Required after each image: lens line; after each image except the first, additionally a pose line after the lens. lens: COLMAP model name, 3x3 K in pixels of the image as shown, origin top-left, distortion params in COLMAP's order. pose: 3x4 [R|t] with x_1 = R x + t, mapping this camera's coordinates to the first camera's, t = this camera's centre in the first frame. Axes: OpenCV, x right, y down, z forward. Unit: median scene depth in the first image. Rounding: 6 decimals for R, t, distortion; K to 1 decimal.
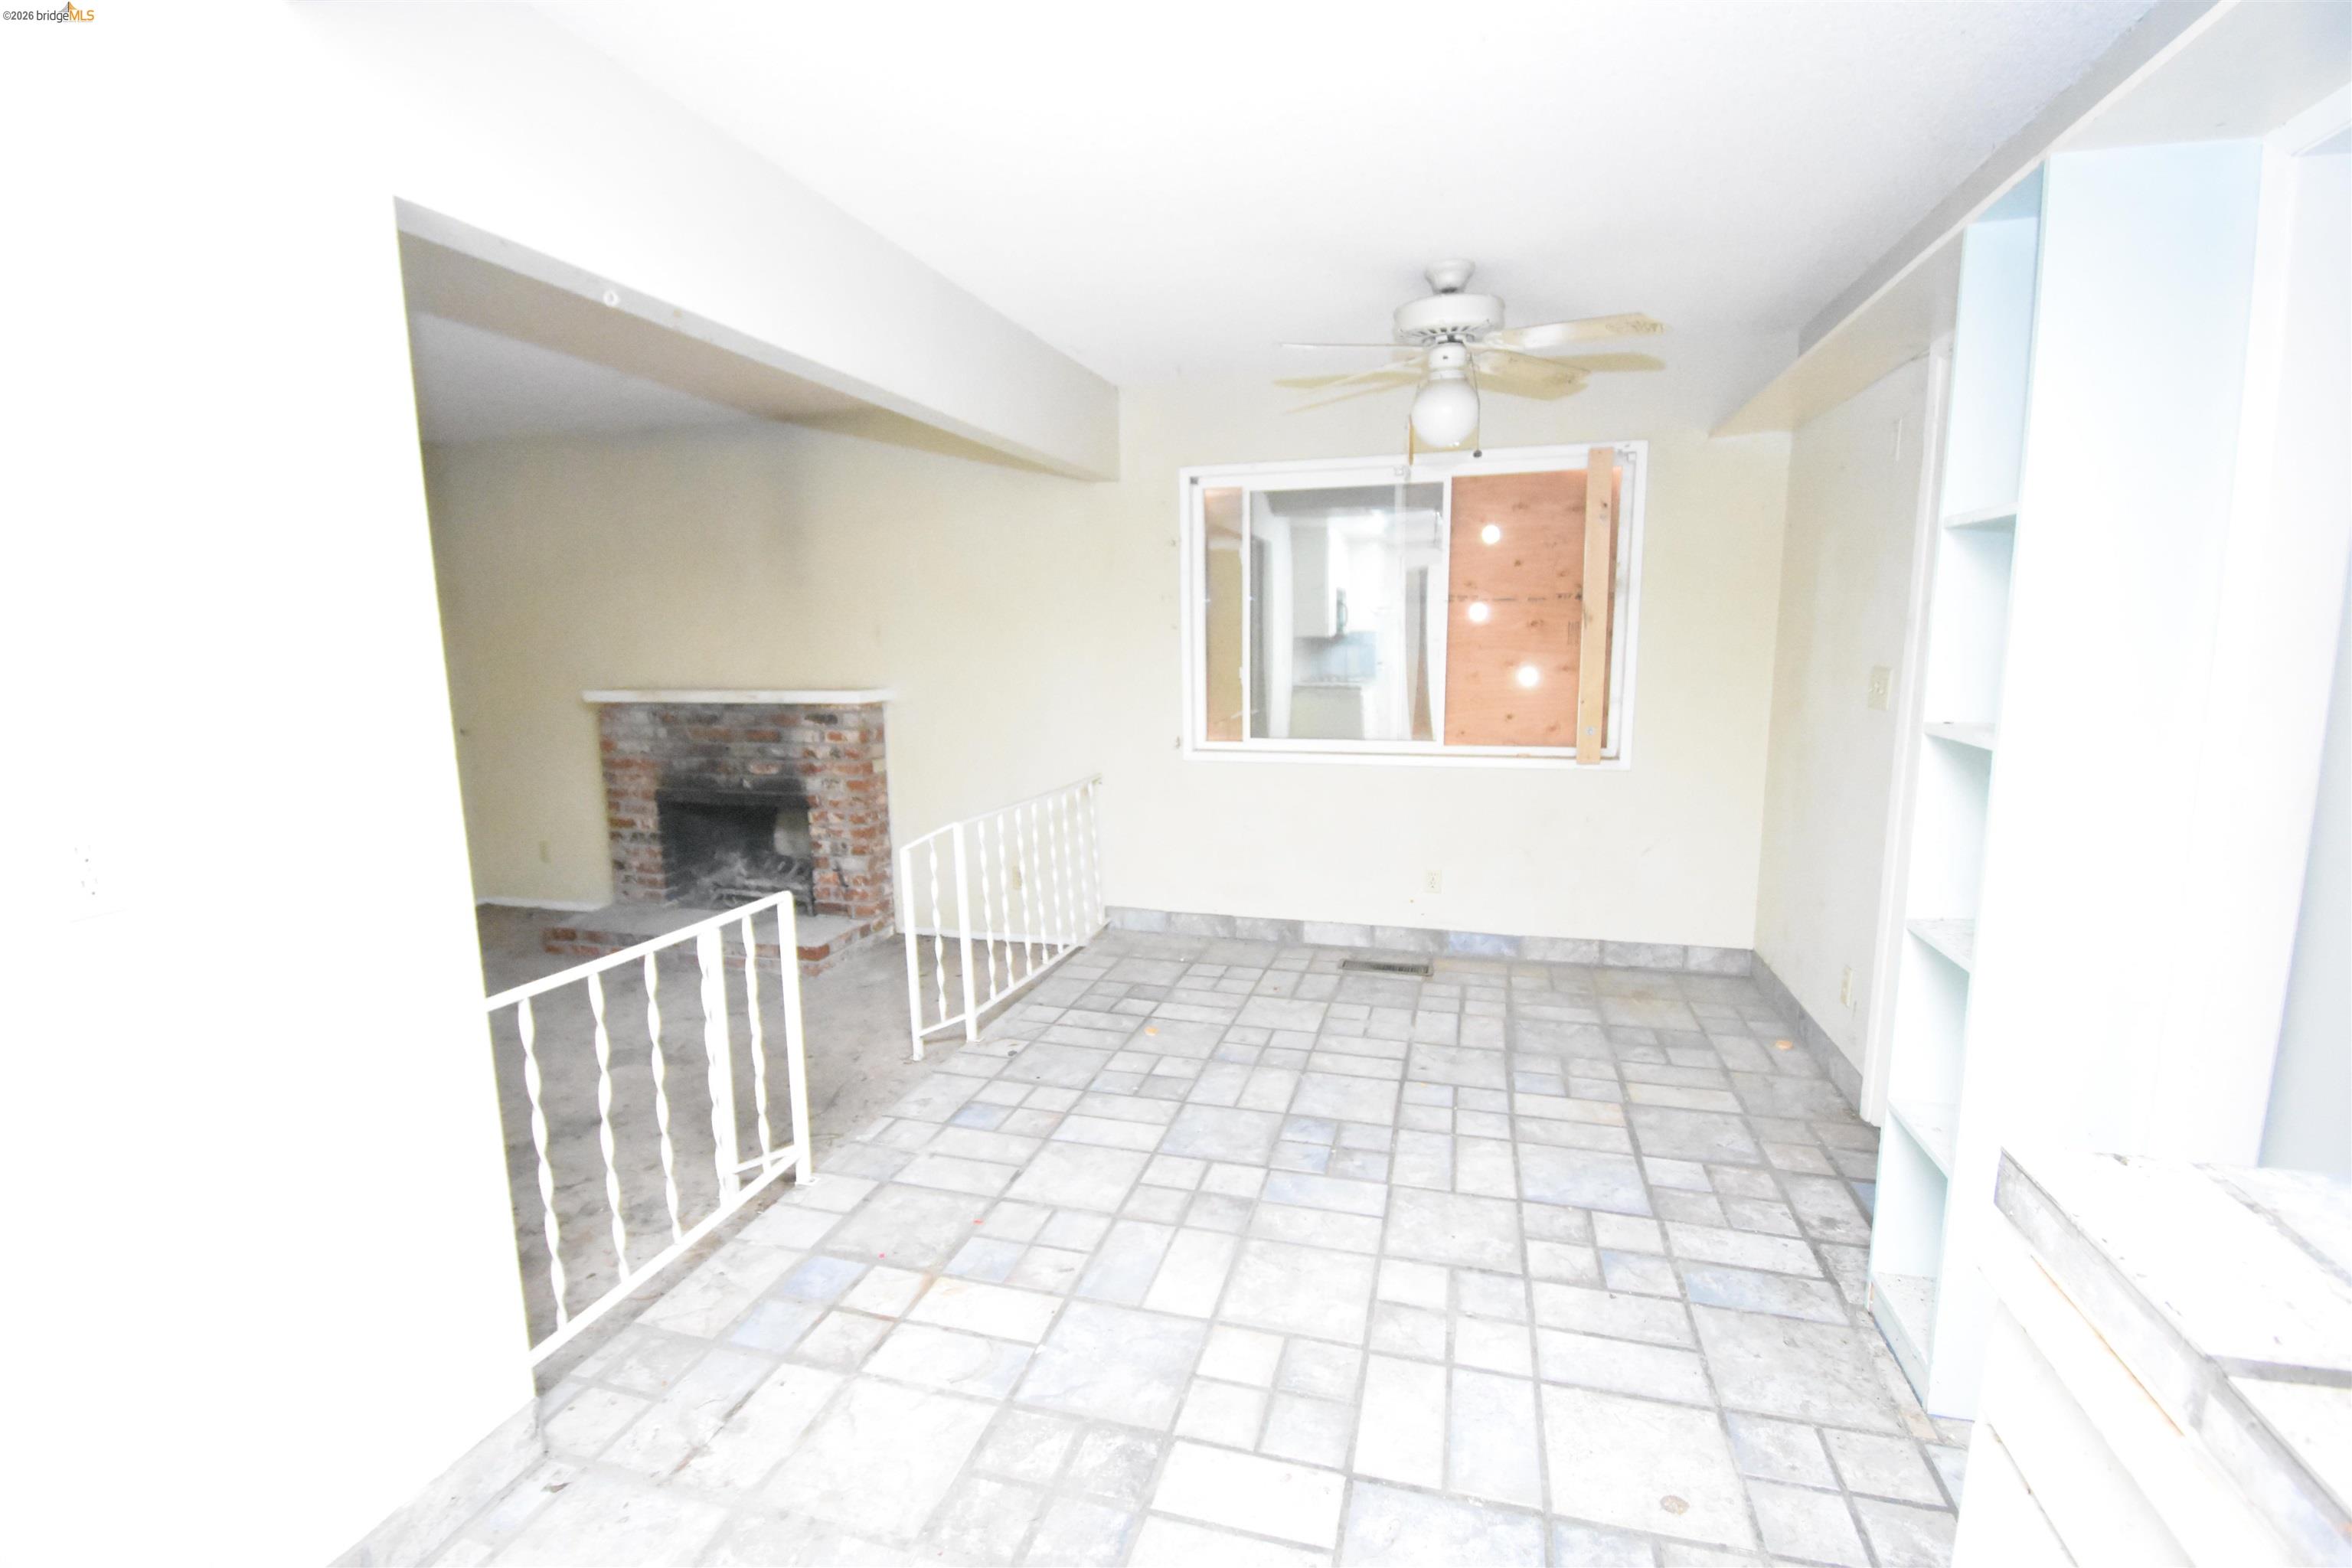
lens RADIAL K [[1047.1, 0, 1166.2], [0, 1047.1, 787.4], [0, 0, 1]] dist [0.012045, -0.000476]
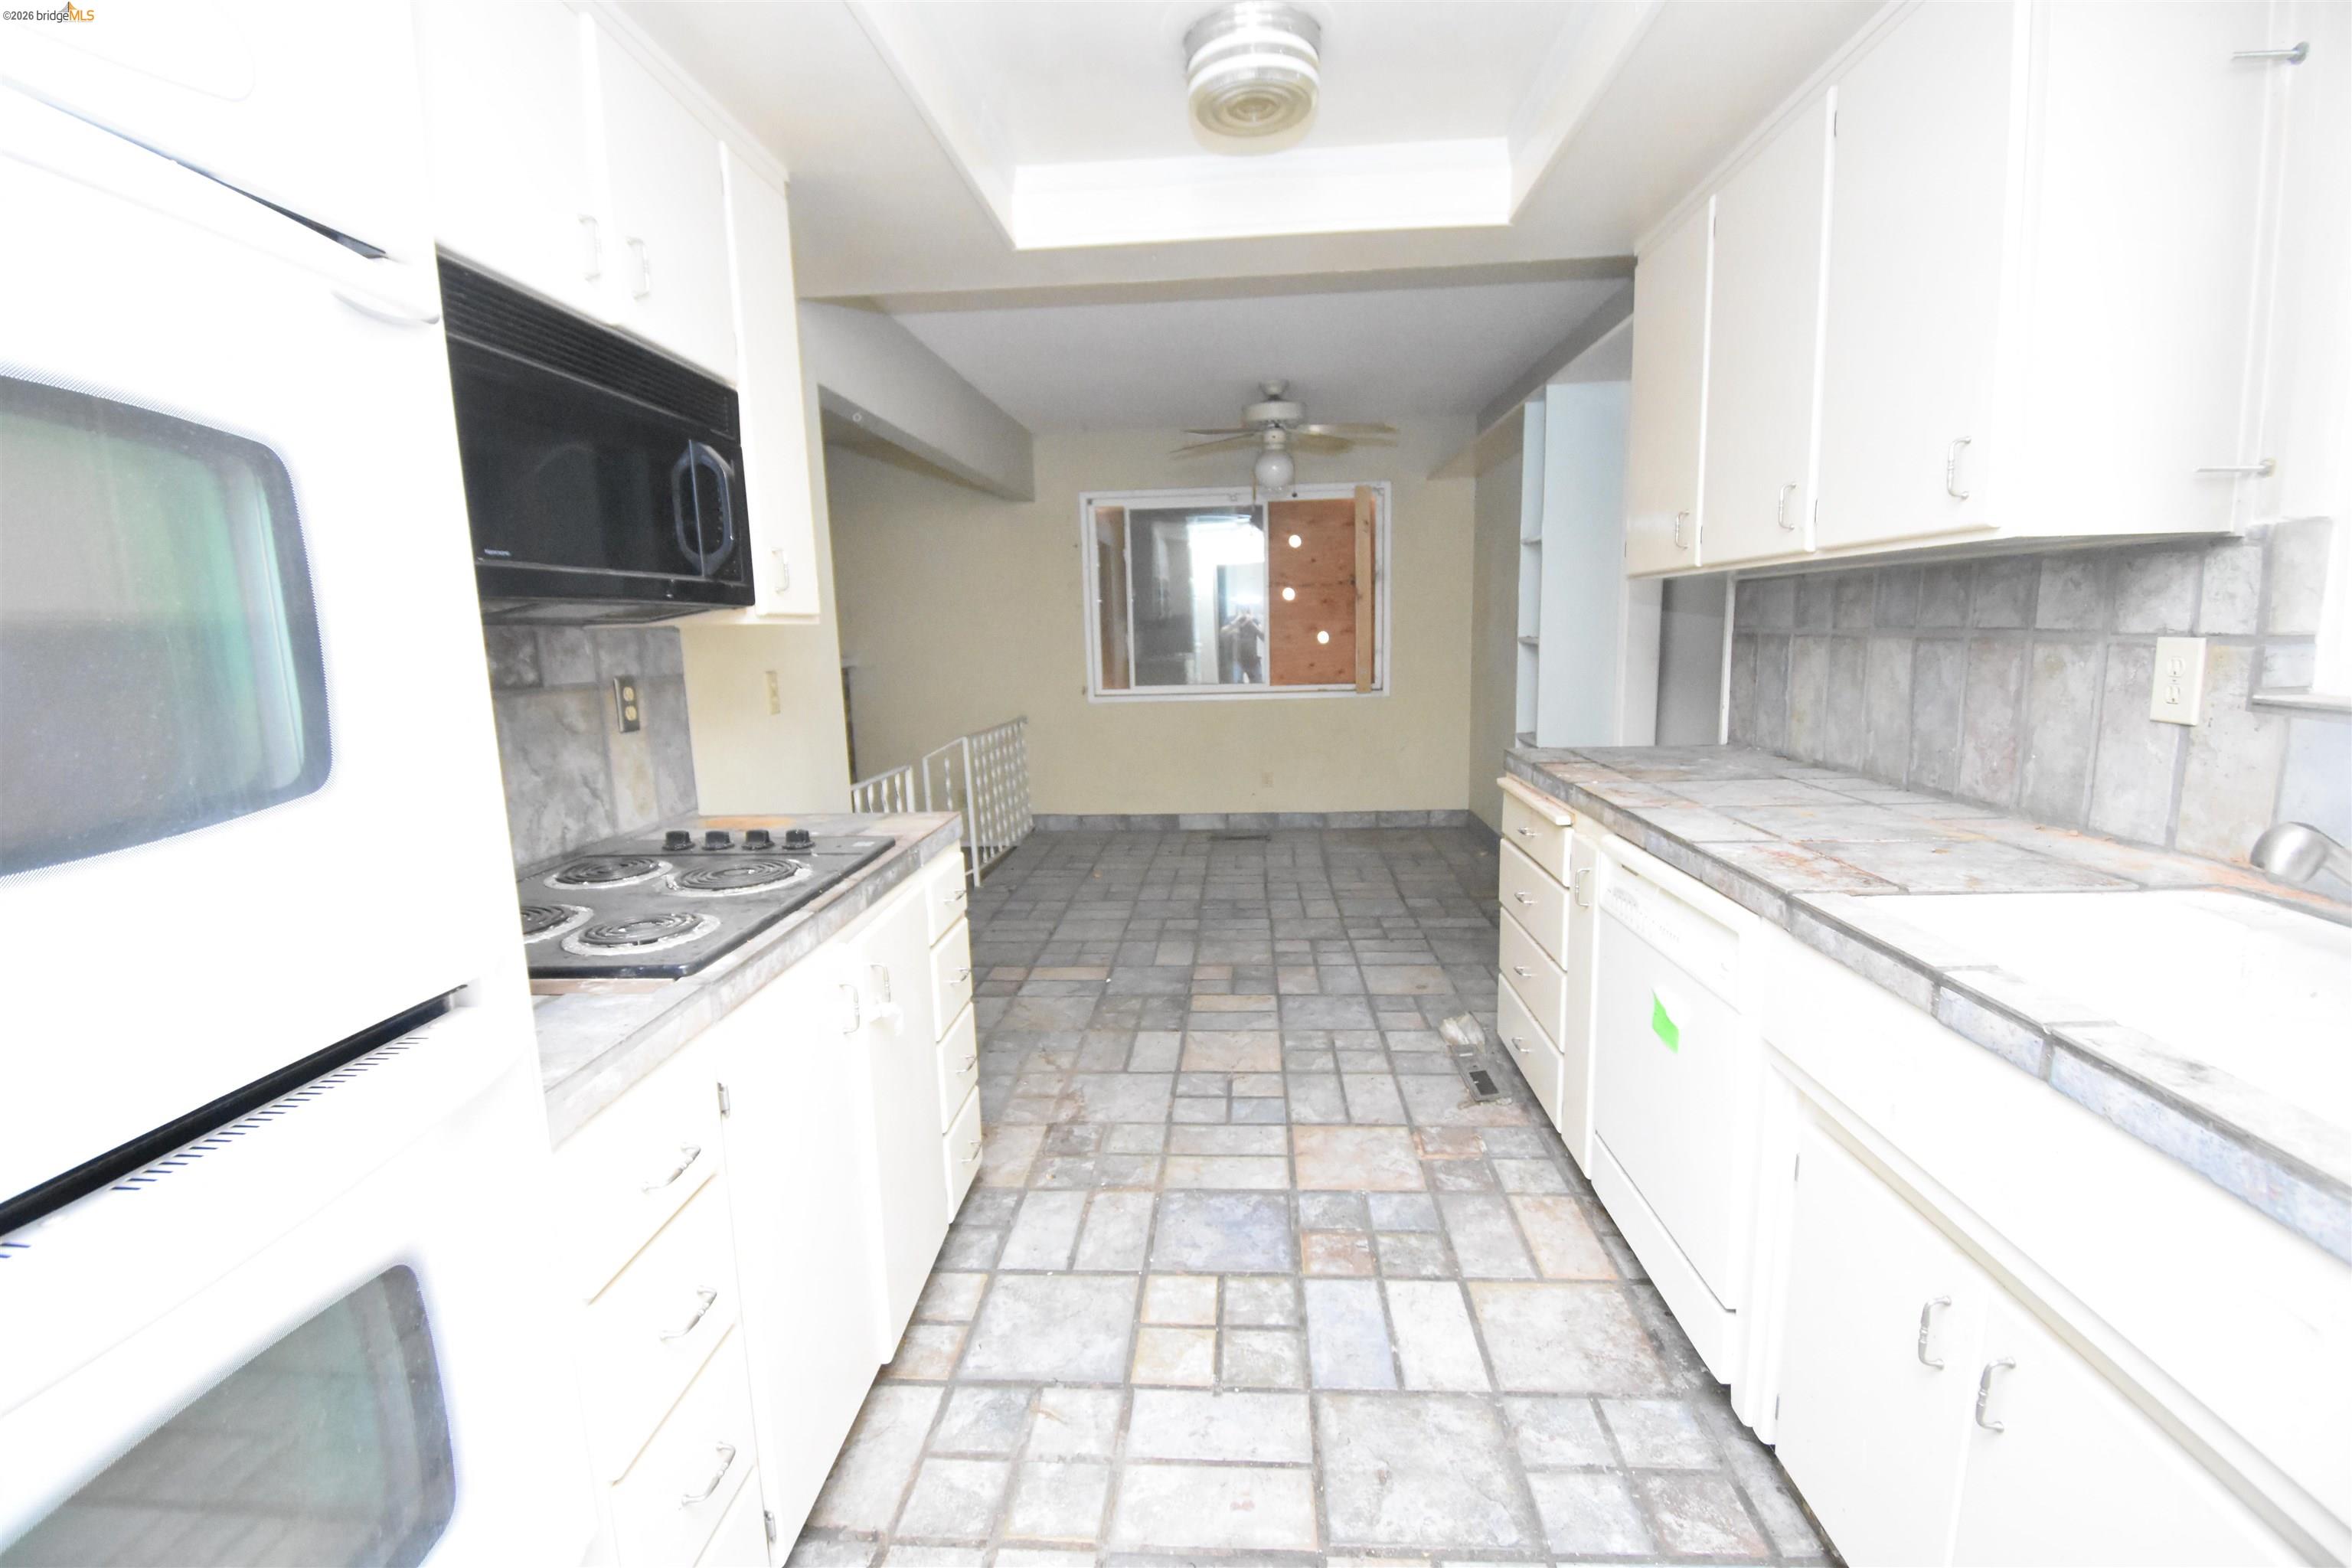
lens RADIAL K [[1047.1, 0, 1176.1], [0, 1047.1, 786.0], [0, 0, 1]] dist [0.012045, -0.000476]
pose [[0.976614, -0.046533, 0.209903, -0.192465], [0.046024, 0.998914, 0.007308, 0.091128], [-0.210015, 0.002523, 0.977695, -0.435758]]
